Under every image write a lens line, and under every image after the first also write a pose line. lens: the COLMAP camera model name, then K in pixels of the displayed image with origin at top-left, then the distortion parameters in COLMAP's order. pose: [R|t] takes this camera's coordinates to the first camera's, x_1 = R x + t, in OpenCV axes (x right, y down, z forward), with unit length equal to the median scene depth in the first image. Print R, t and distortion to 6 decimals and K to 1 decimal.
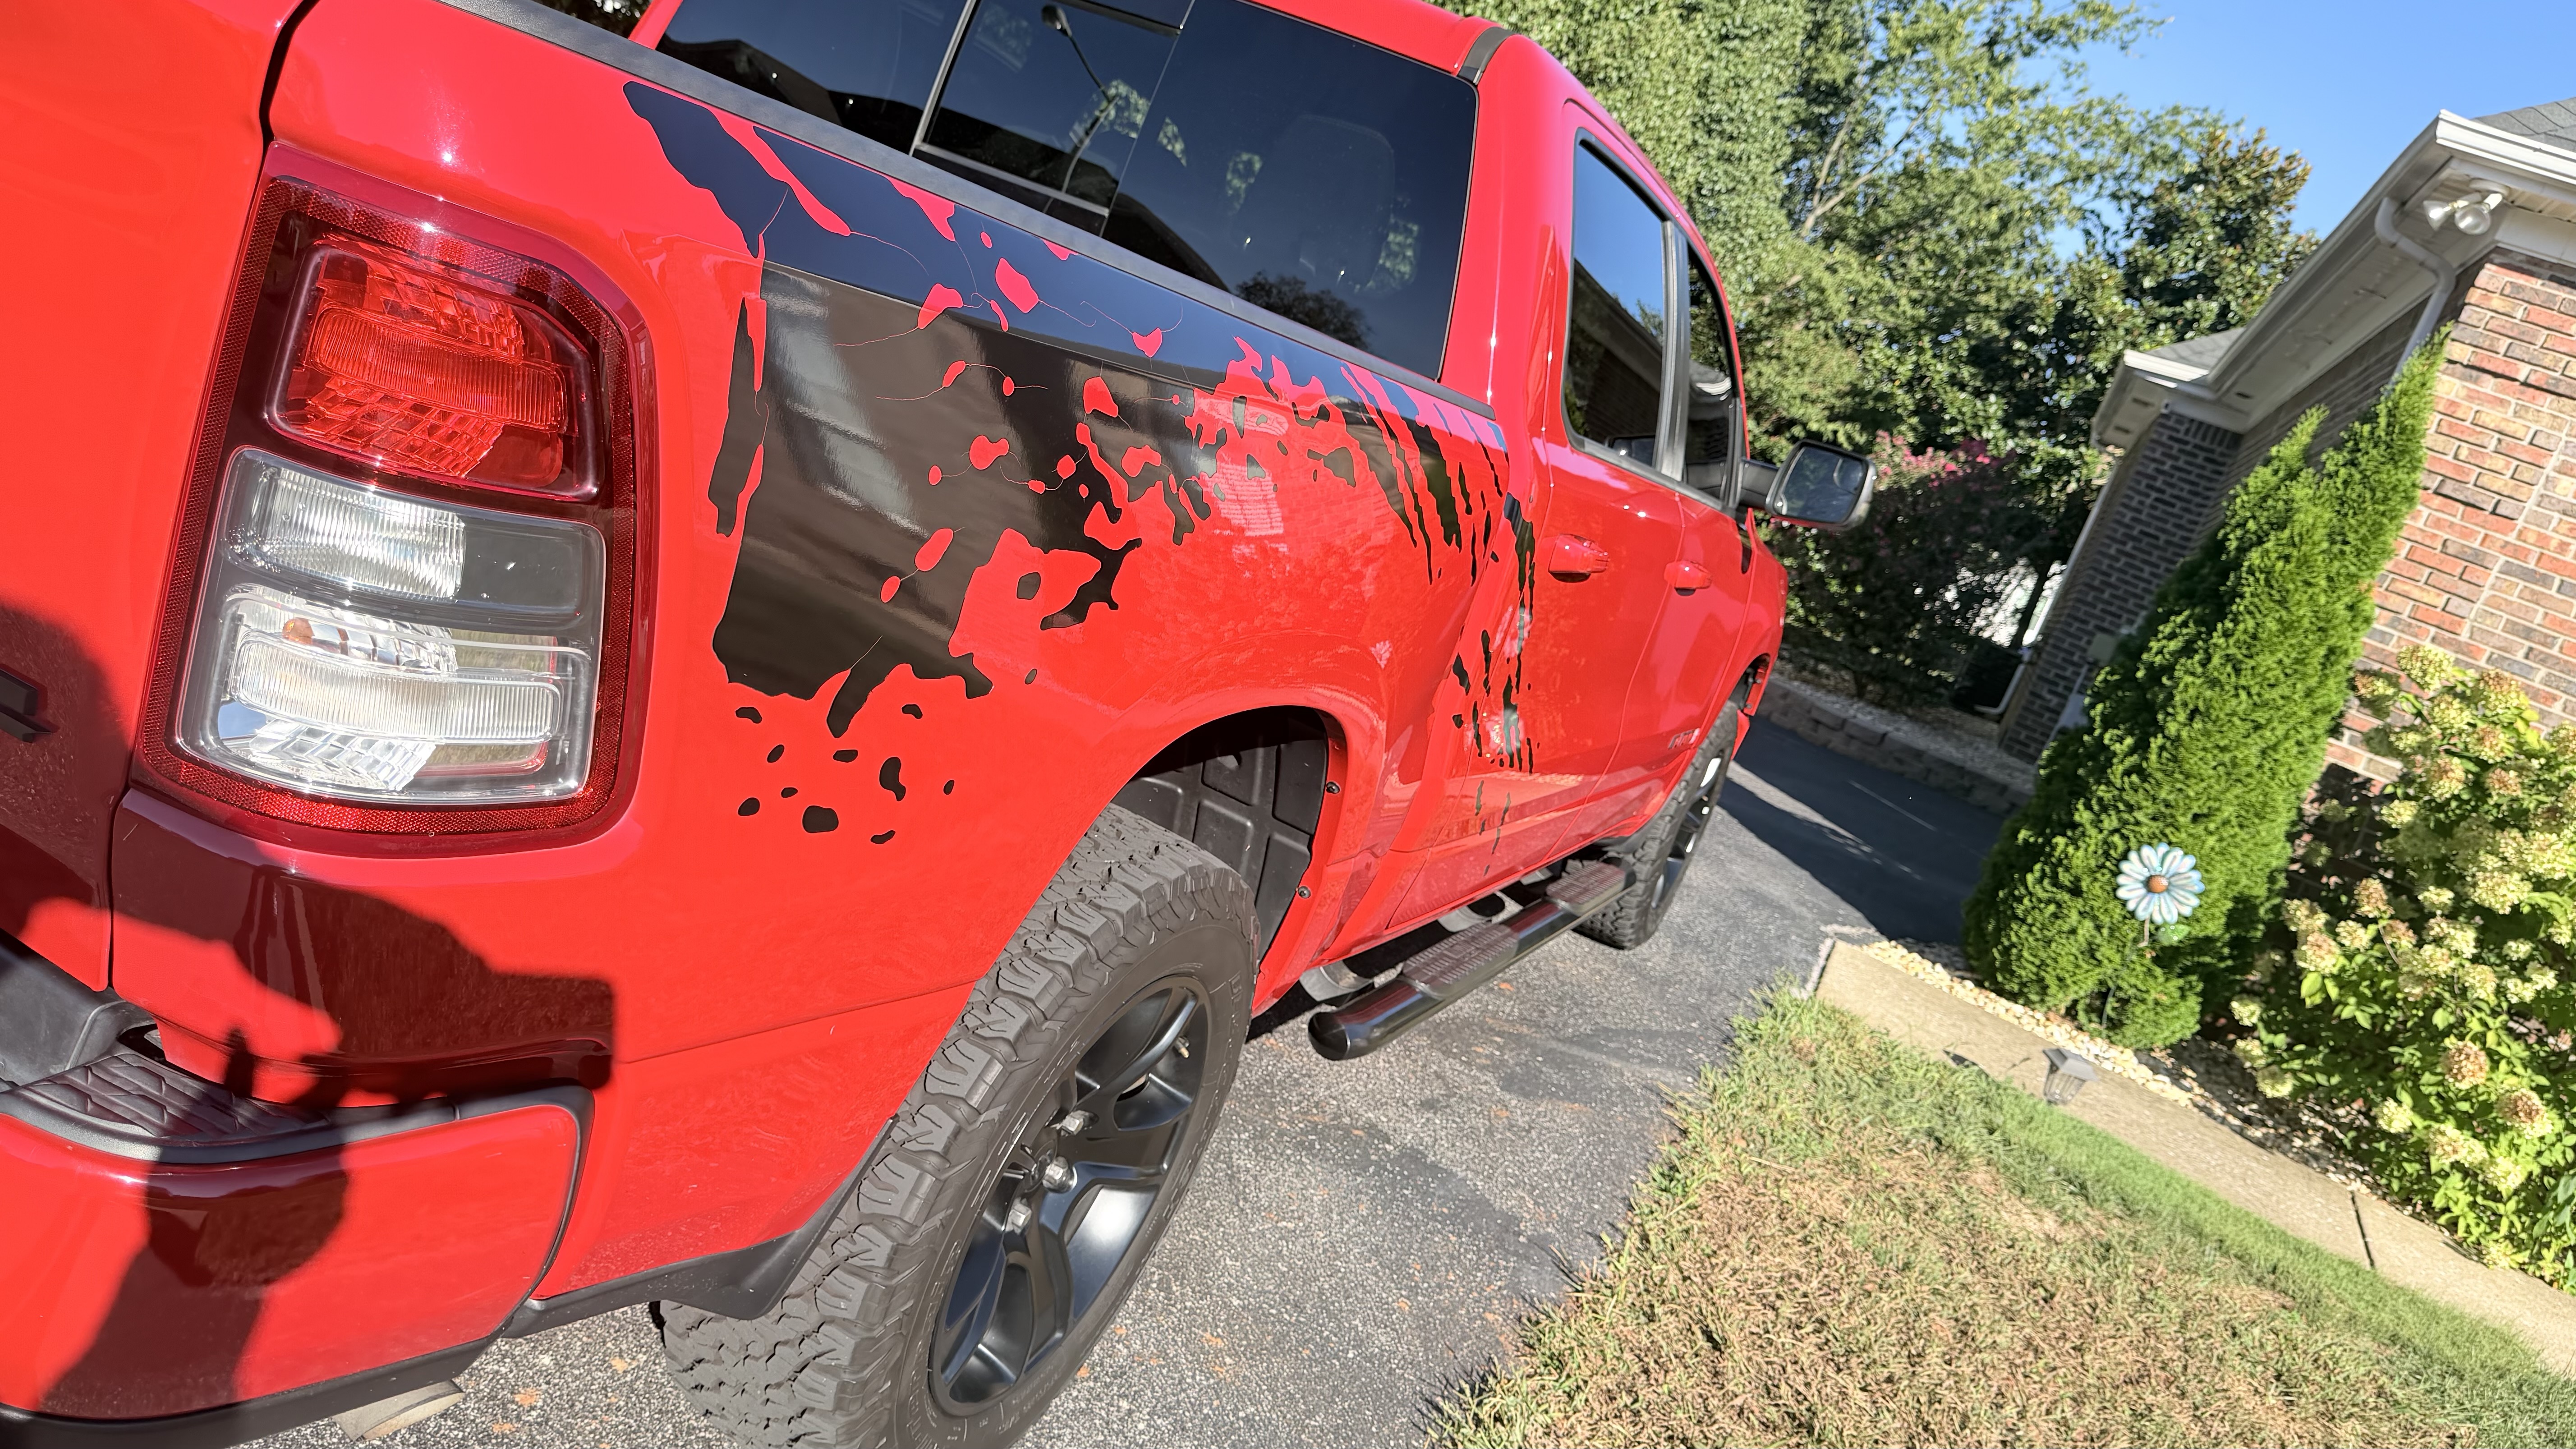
lens RADIAL K [[1783.7, 0, 1299.9], [0, 1783.7, 728.2], [0, 0, 1]] dist [0.108780, -0.239964]
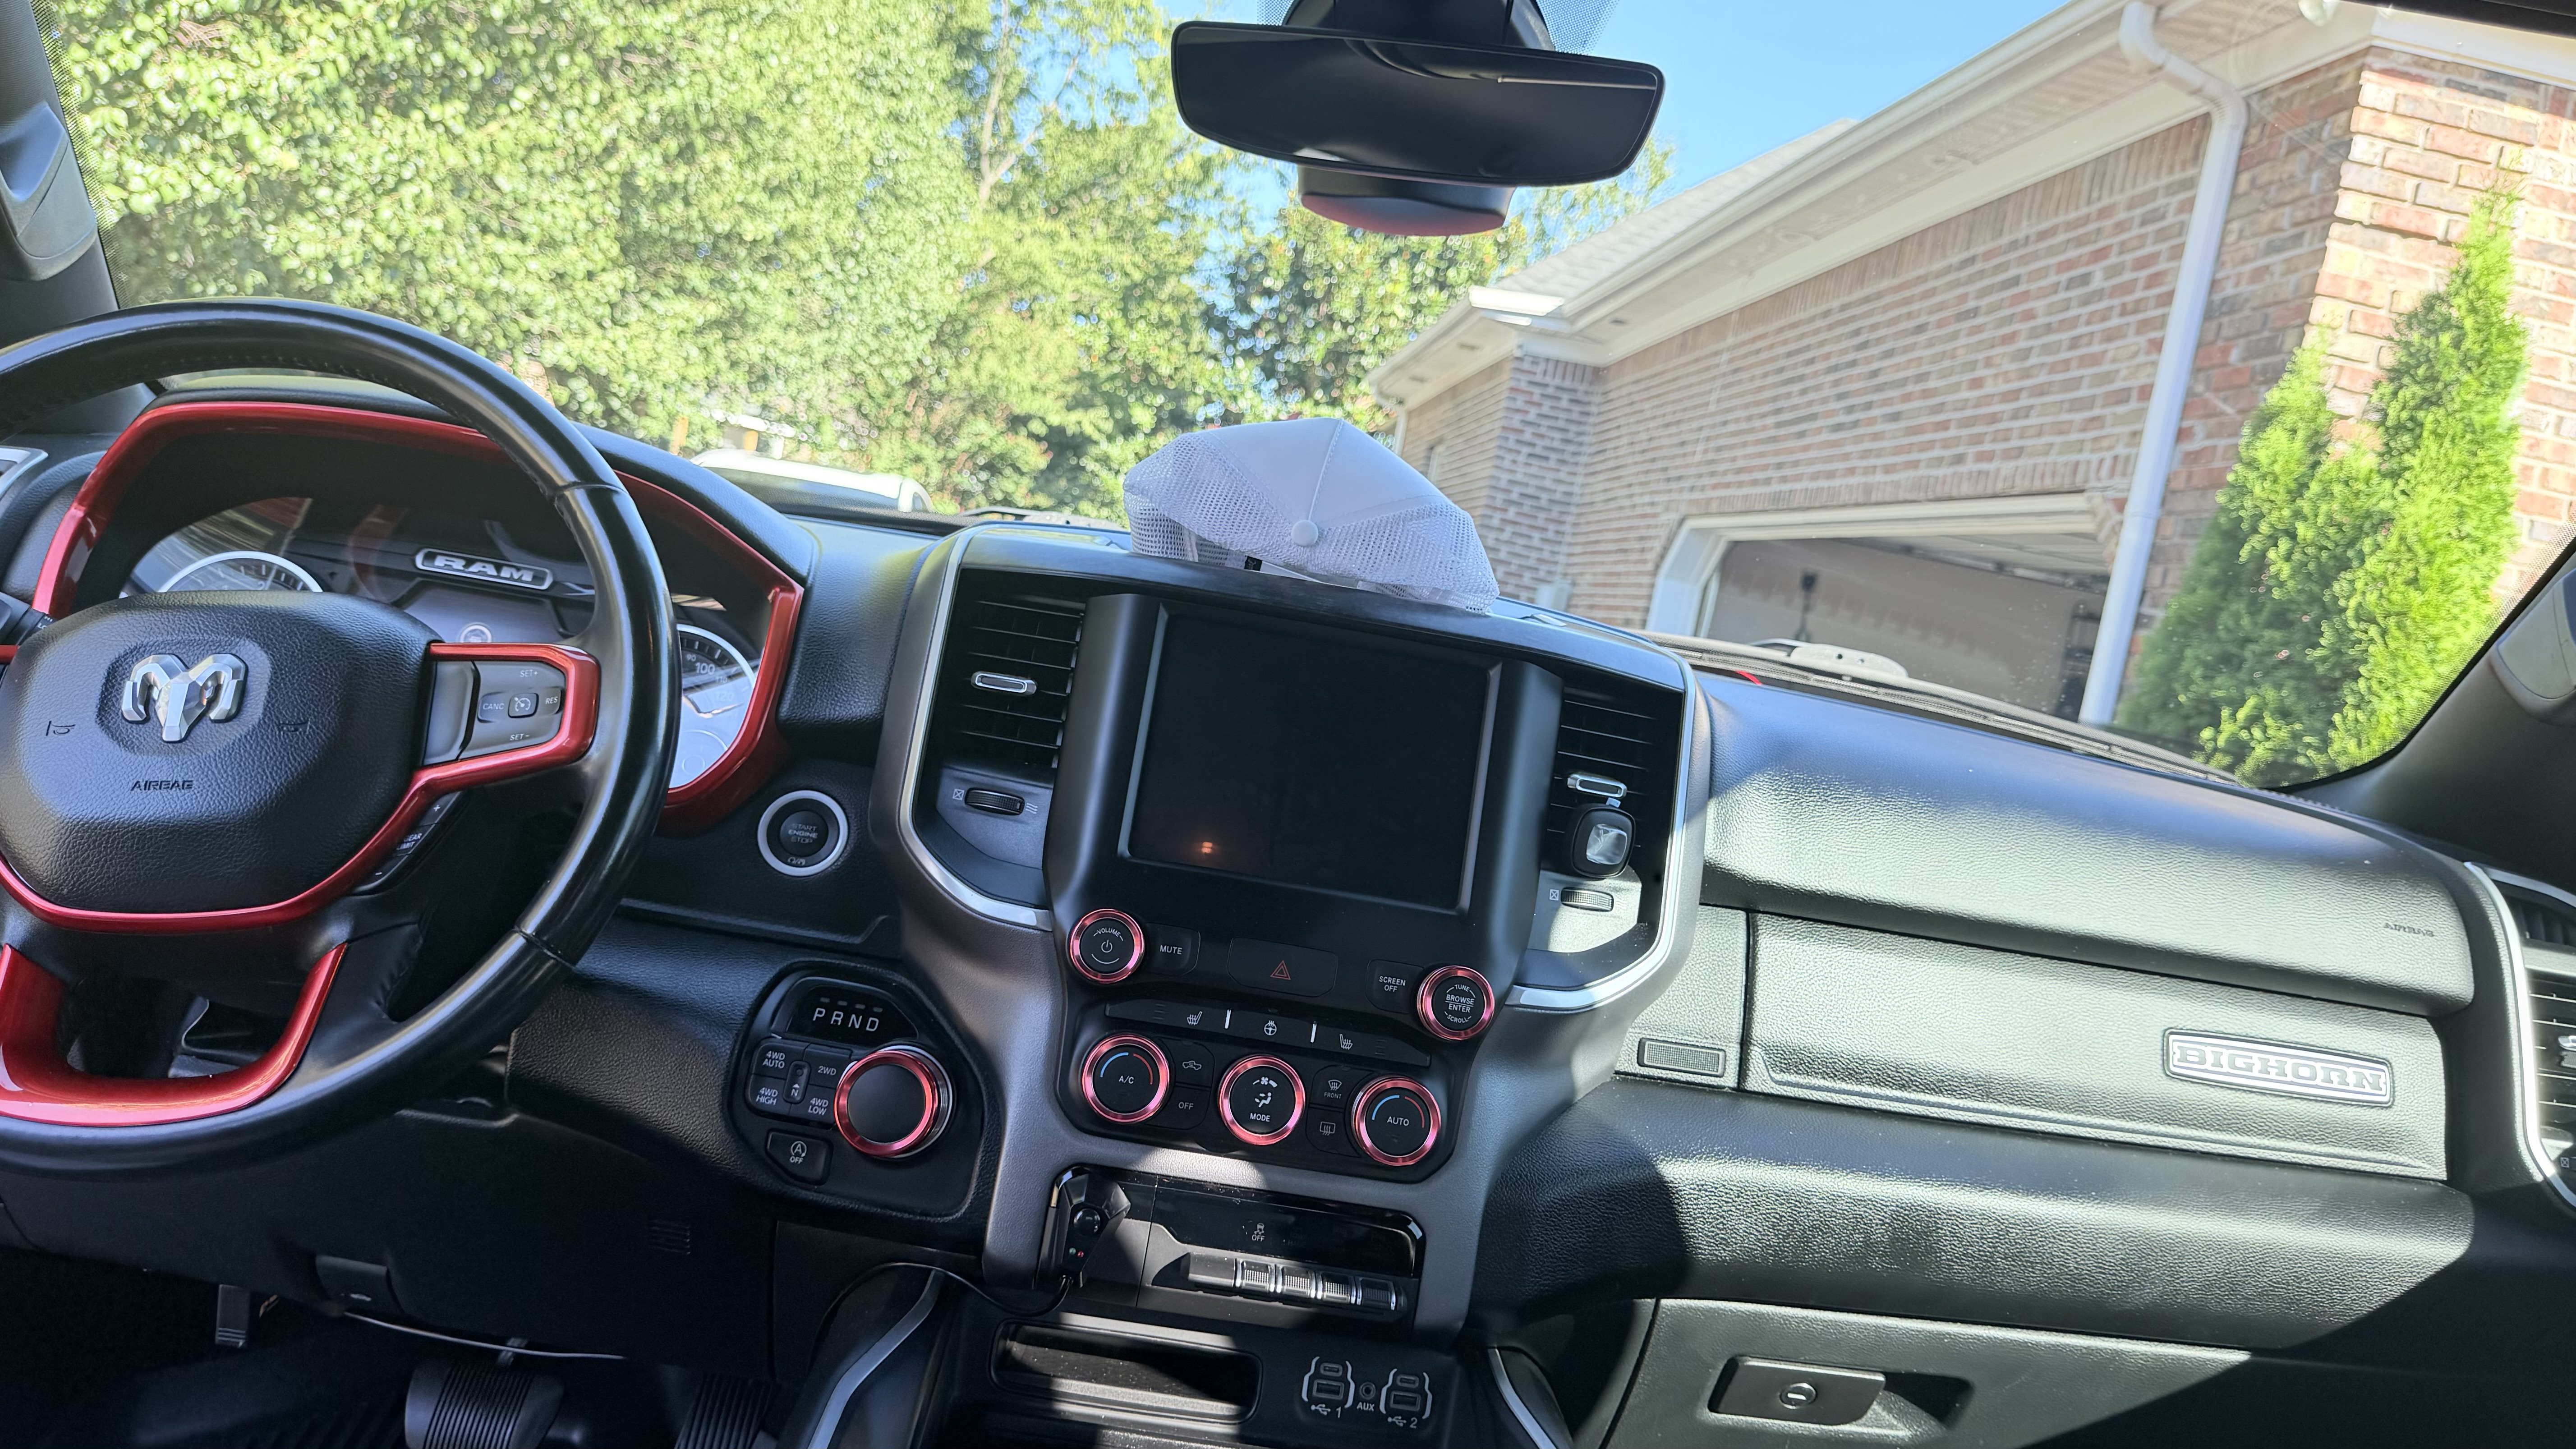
lens RADIAL K [[1783.7, 0, 1299.9], [0, 1783.7, 728.2], [0, 0, 1]] dist [0.108780, -0.239964]
pose [[0.882228, -0.220084, 0.416217, -0.010470], [0.218226, 0.974473, 0.052715, -0.067933], [-0.417194, 0.044323, 0.907736, 0.268981]]
